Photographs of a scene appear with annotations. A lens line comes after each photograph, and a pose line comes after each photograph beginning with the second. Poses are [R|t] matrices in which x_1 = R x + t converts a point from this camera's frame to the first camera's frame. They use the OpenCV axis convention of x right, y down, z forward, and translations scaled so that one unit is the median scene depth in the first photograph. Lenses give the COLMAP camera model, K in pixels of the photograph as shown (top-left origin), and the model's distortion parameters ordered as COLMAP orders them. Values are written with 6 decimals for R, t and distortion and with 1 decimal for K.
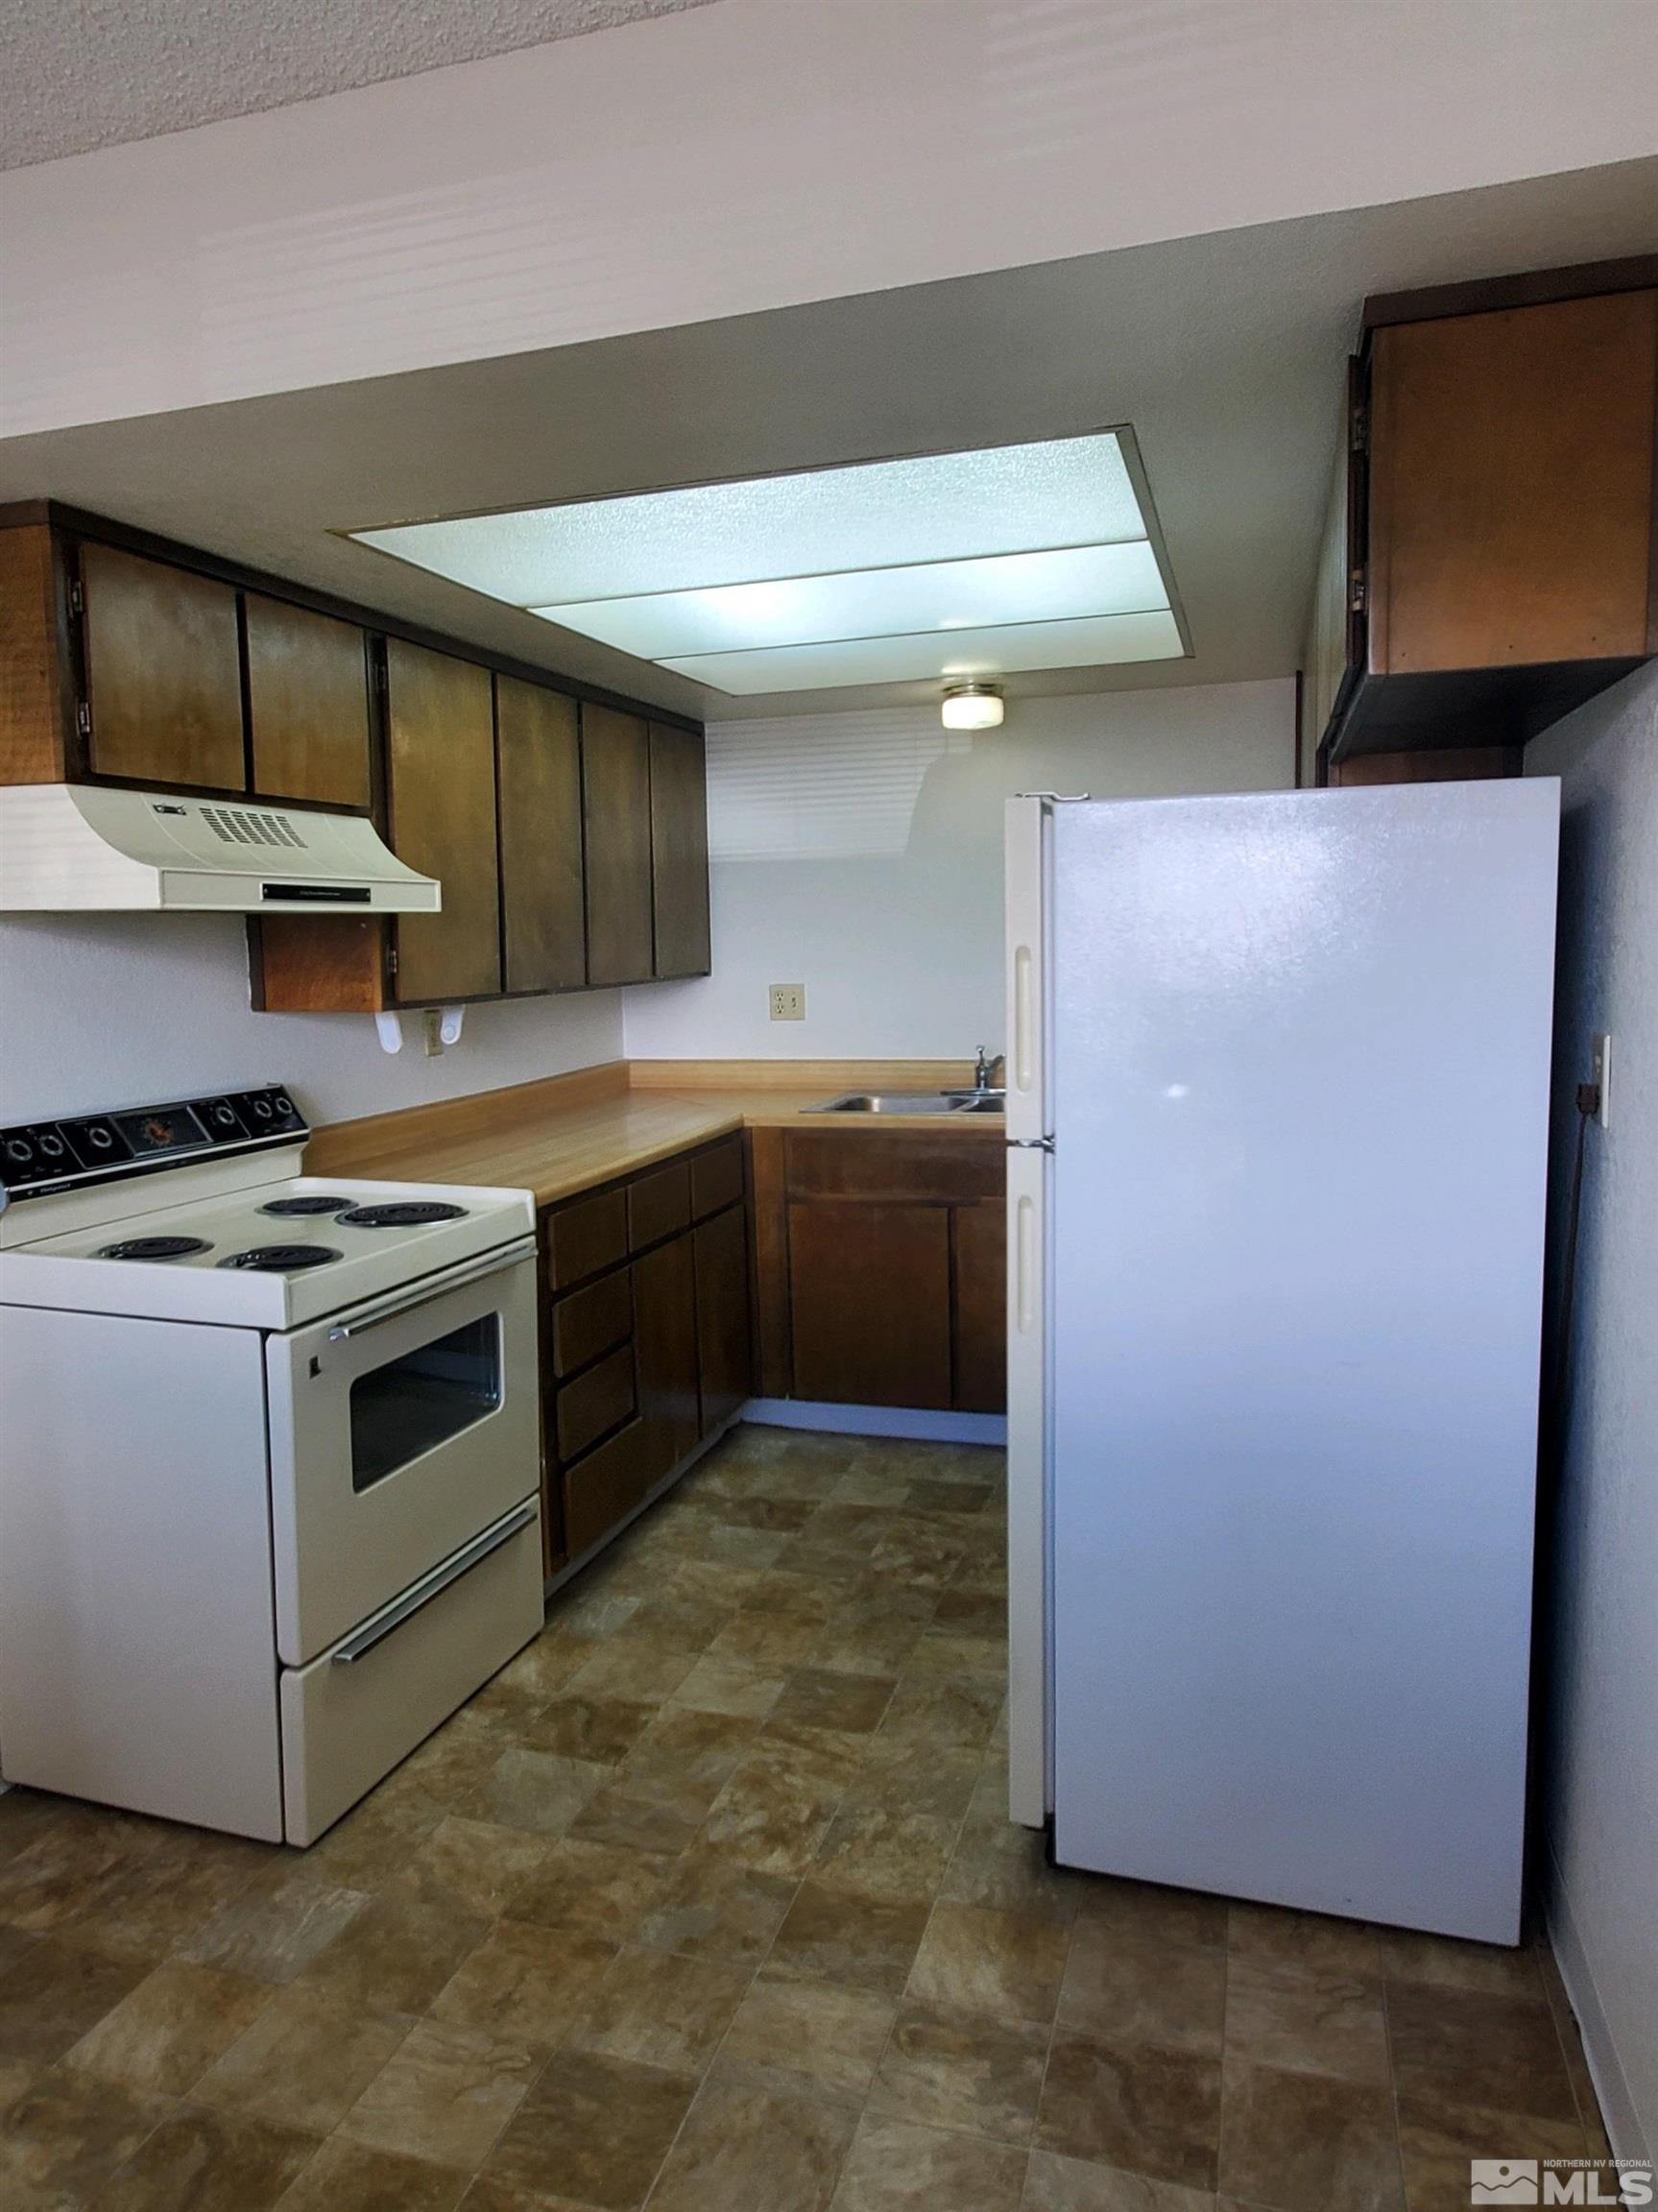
lens RADIAL K [[1448.7, 0, 809.6], [0, 1448.7, 1107.0], [0, 0, 1]] dist [-0.002415, 0.001137]
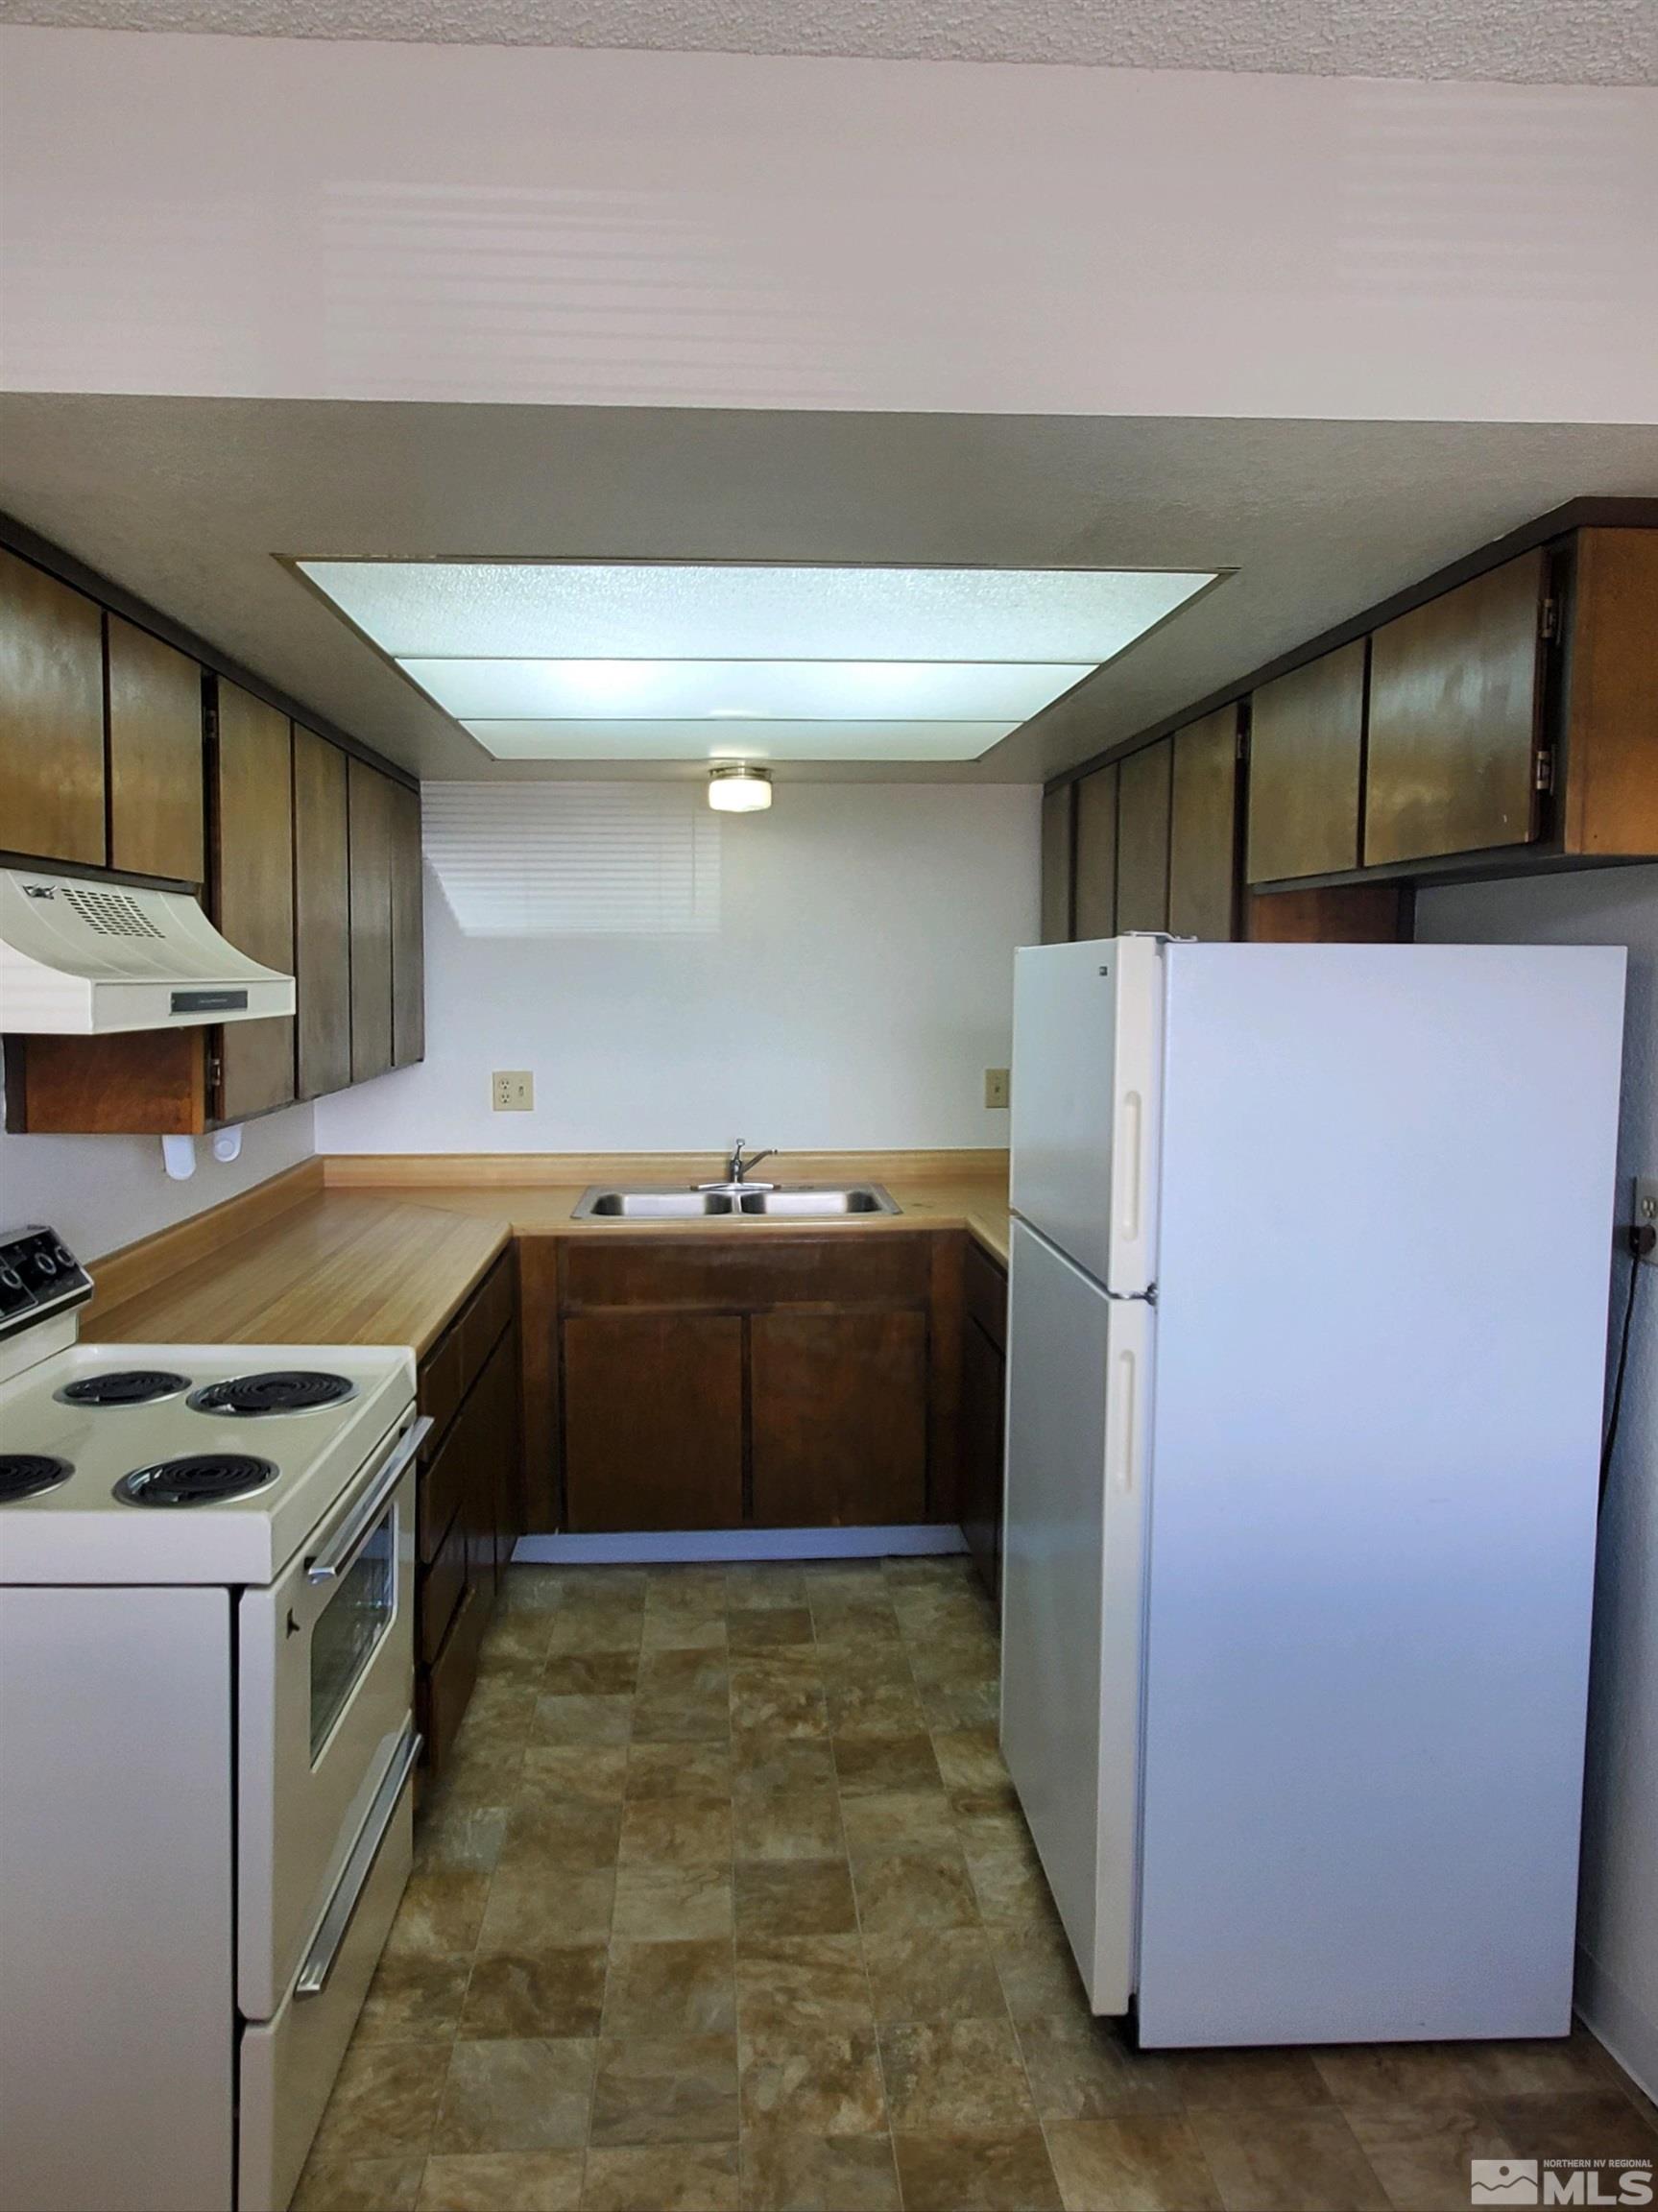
lens RADIAL K [[1448.7, 0, 792.5], [0, 1448.7, 1107.6], [0, 0, 1]] dist [-0.002415, 0.001137]
pose [[0.932946, -0.006523, 0.359956, -0.298275], [0.016715, 0.999542, -0.025209, -0.058706], [-0.359627, 0.029535, 0.932629, 0.139268]]
